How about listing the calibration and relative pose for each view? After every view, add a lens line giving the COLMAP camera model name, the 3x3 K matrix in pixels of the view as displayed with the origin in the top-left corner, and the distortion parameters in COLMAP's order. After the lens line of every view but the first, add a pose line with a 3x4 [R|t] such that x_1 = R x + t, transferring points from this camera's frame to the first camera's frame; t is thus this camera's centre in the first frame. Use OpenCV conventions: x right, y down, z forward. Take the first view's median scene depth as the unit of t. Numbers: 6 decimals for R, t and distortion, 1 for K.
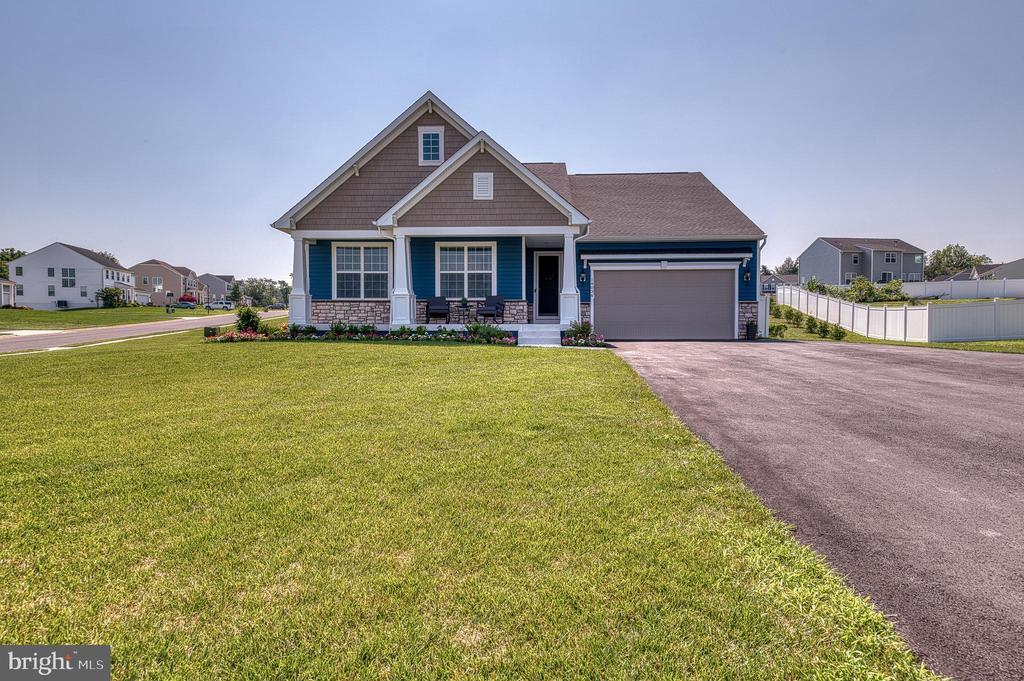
lens RADIAL K [[625.3, 0, 511.3], [0, 625.3, 331.6], [0, 0, 1]] dist [0.050481, 0.000974]
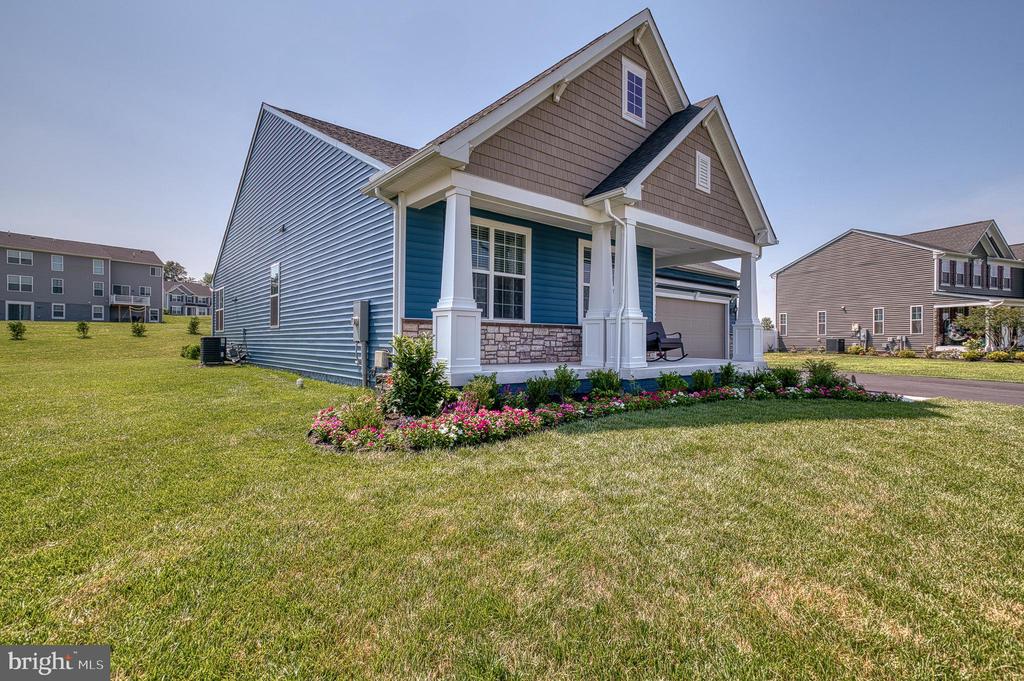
lens RADIAL K [[499.4, 0, 510.0], [0, 499.4, 350.8], [0, 0, 1]] dist [-0.043782, 0.004905]
pose [[0.733462, -0.006997, 0.679695, -0.535844], [-0.001484, 0.999928, 0.011895, -0.029778], [-0.679729, -0.009733, 0.733399, 0.659740]]
